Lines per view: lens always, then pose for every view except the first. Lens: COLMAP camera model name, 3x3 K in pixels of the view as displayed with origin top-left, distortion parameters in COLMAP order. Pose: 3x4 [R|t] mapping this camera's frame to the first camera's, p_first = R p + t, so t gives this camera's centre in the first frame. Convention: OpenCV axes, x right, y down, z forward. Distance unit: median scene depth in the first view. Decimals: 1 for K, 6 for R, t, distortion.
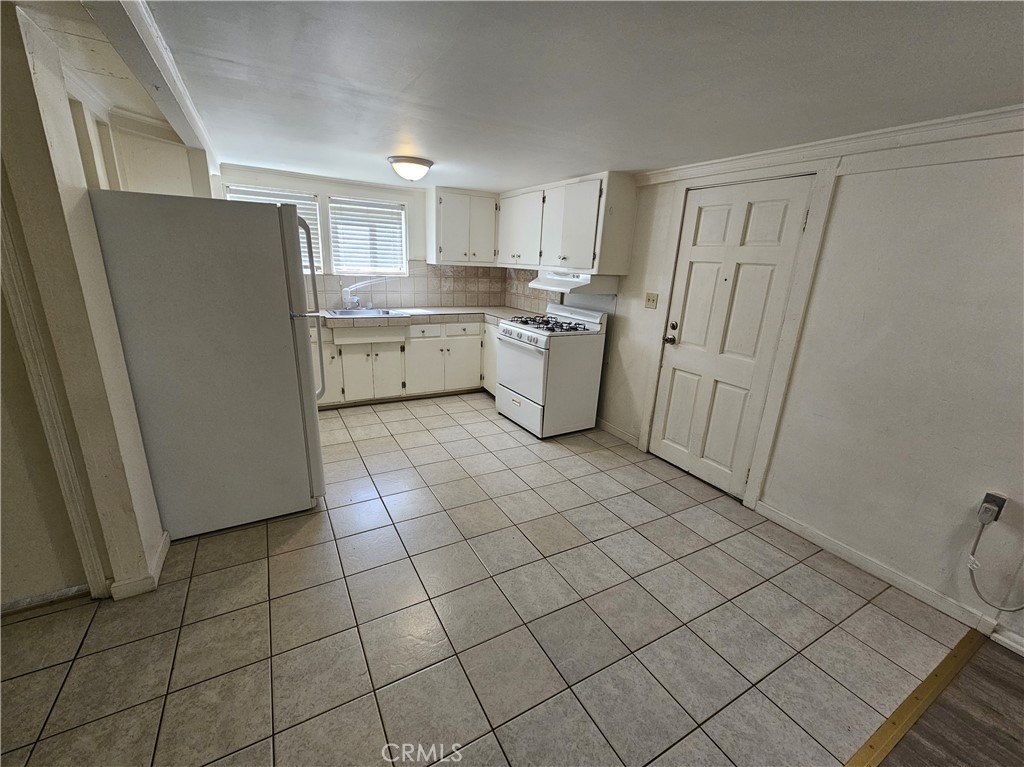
lens RADIAL K [[420.4, 0, 511.6], [0, 420.4, 388.1], [0, 0, 1]] dist [0.003228, -0.001958]
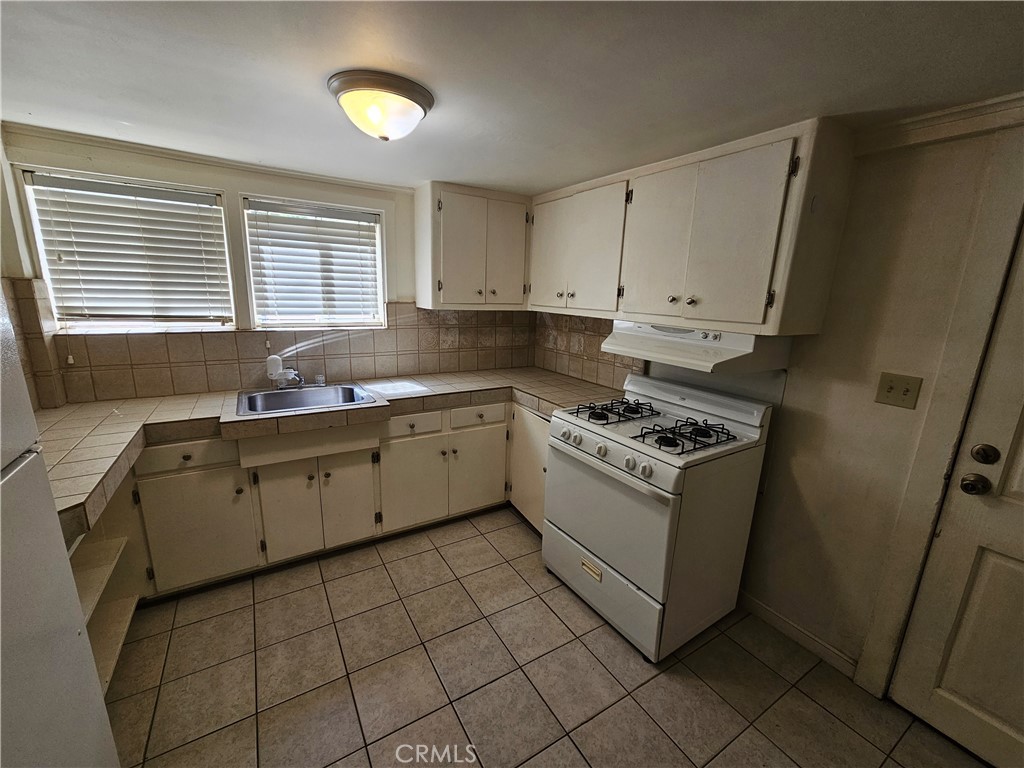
lens RADIAL K [[420.4, 0, 513.0], [0, 420.4, 392.6], [0, 0, 1]] dist [0.003228, -0.001958]
pose [[0.999291, -0.018367, 0.032868, -0.093895], [0.020212, 0.998185, -0.056726, -0.151105], [-0.031767, 0.057350, 0.997849, 0.436077]]
